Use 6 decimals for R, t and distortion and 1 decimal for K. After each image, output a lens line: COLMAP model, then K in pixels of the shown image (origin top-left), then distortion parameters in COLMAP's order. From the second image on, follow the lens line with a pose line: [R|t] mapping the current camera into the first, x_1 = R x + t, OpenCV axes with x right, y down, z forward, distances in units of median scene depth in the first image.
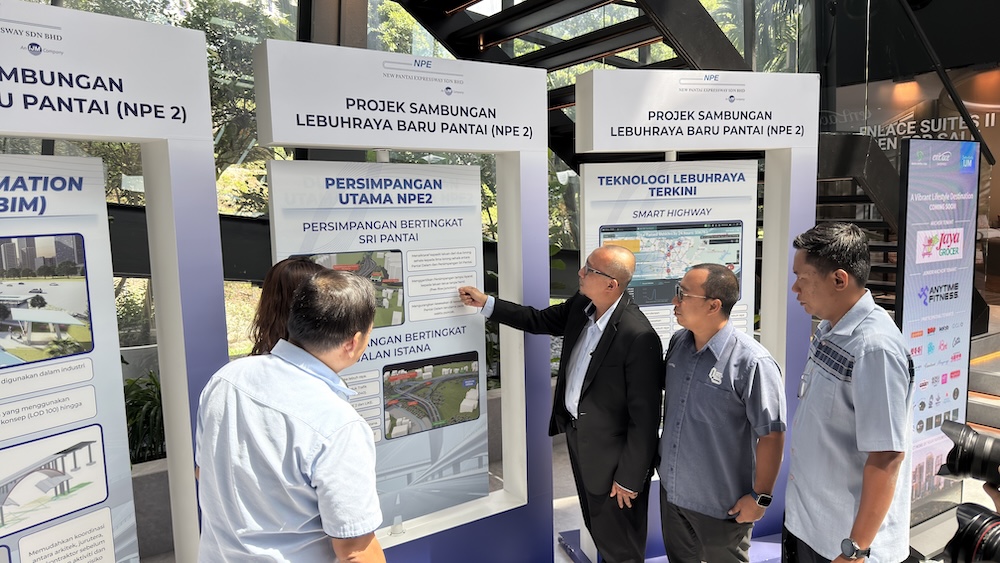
lens RADIAL K [[695.6, 0, 503.0], [0, 695.6, 285.5], [0, 0, 1]] dist [0.101581, -0.124394]
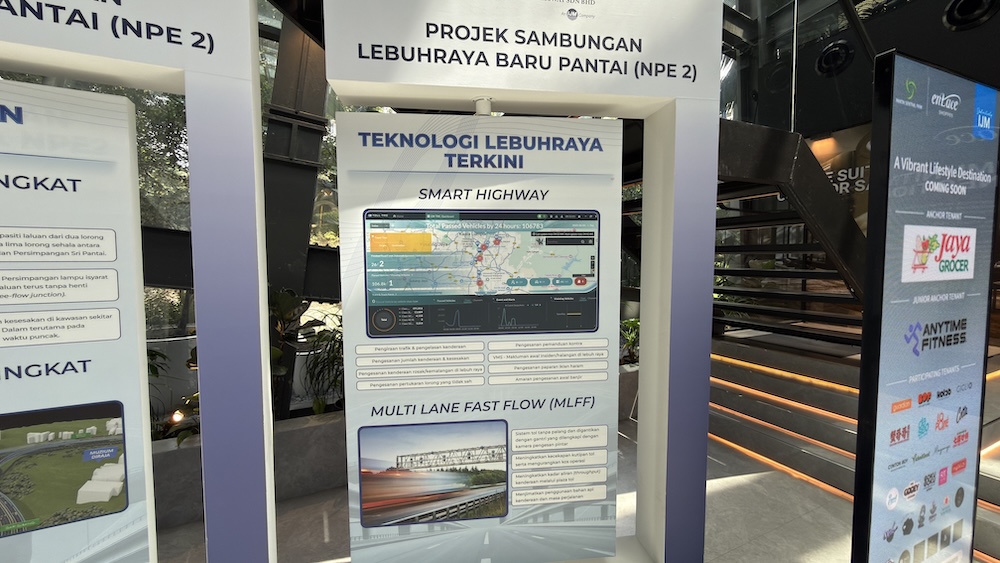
lens RADIAL K [[392.4, 0, 500.0], [0, 392.4, 280.2], [0, 0, 1]] dist [0.006130, 0.000462]
pose [[0.988991, 0.027060, -0.145481, 0.345812], [-0.035488, 0.997819, -0.055651, -0.003934], [0.143658, 0.060201, 0.987795, 0.713325]]
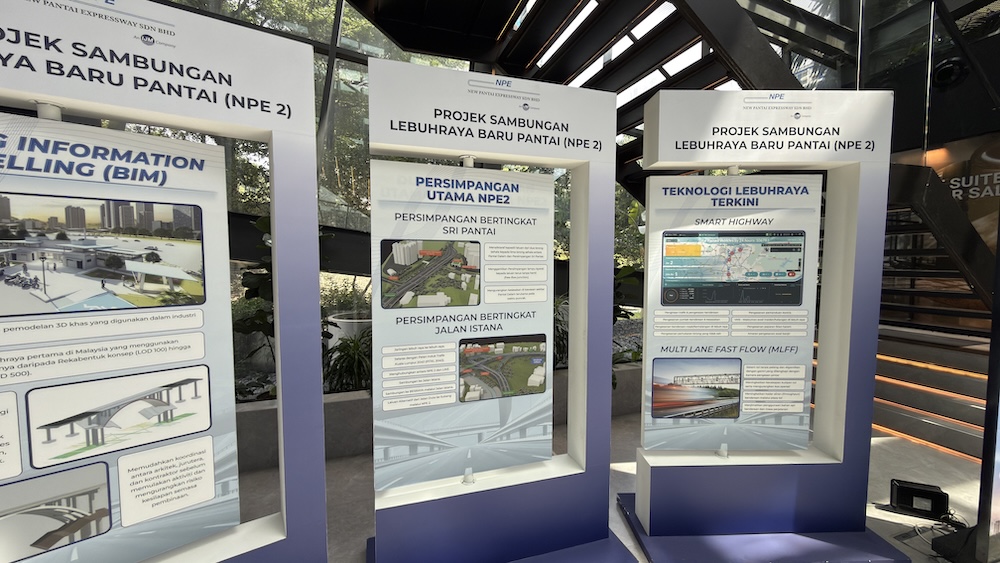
lens RADIAL K [[399.6, 0, 499.9], [0, 399.6, 281.1], [0, 0, 1]] dist [0.002658, -0.000522]
pose [[0.964792, 0.038588, -0.260170, 0.060594], [-0.053133, 0.997379, -0.049103, 0.043835], [0.257593, 0.061198, 0.964314, 0.338711]]
